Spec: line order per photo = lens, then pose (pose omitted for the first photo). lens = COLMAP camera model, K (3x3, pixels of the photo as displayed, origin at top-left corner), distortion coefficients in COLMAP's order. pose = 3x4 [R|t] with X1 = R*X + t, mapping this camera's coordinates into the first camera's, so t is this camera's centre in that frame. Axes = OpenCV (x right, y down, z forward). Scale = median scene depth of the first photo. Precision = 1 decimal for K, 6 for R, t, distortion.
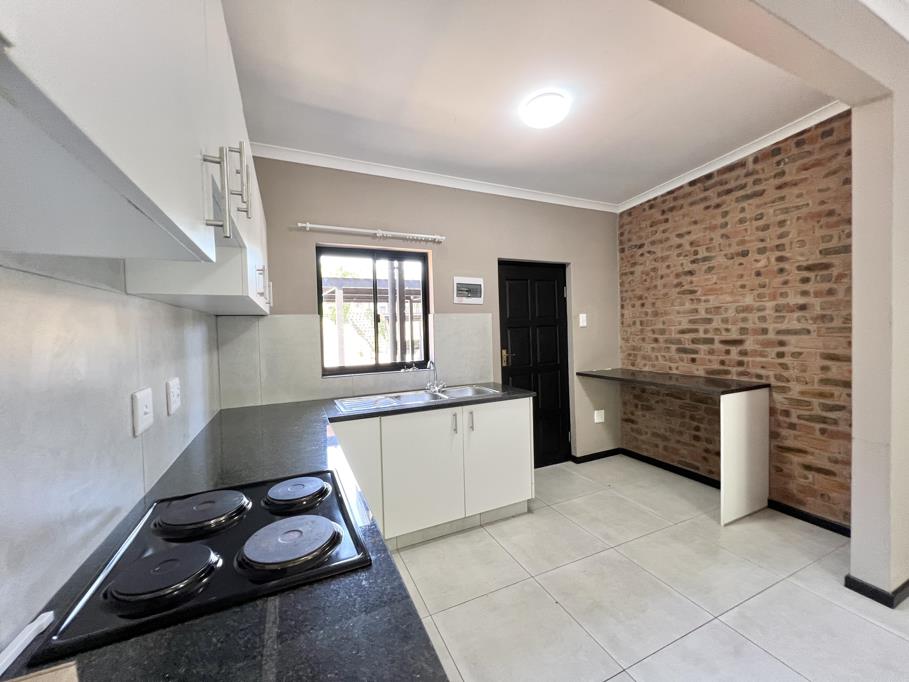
lens RADIAL K [[364.8, 0, 456.9], [0, 364.8, 338.6], [0, 0, 1]] dist [0.003445, 0.000629]
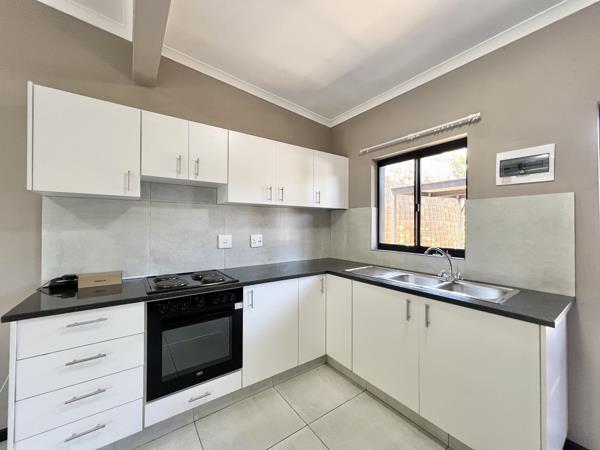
lens RADIAL K [[240.8, 0, 301.4], [0, 240.8, 223.9], [0, 0, 1]] dist [0.003445, 0.000629]
pose [[0.180434, 0.023139, -0.983315, 0.509724], [-0.030616, 0.999371, 0.017899, -0.005610], [0.983110, 0.026876, 0.181029, 0.511467]]
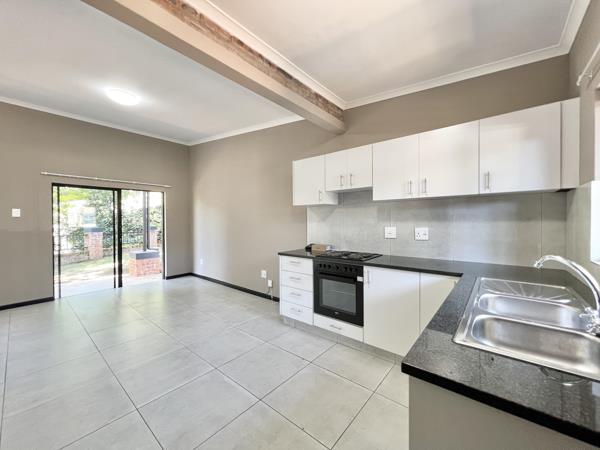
lens RADIAL K [[240.8, 0, 301.5], [0, 240.8, 223.9], [0, 0, 1]] dist [0.003445, 0.000629]
pose [[-0.906054, 0.036114, -0.421617, 0.399552], [0.022251, 0.999039, 0.037758, -0.004275], [0.422576, 0.024830, -0.905987, 1.138944]]
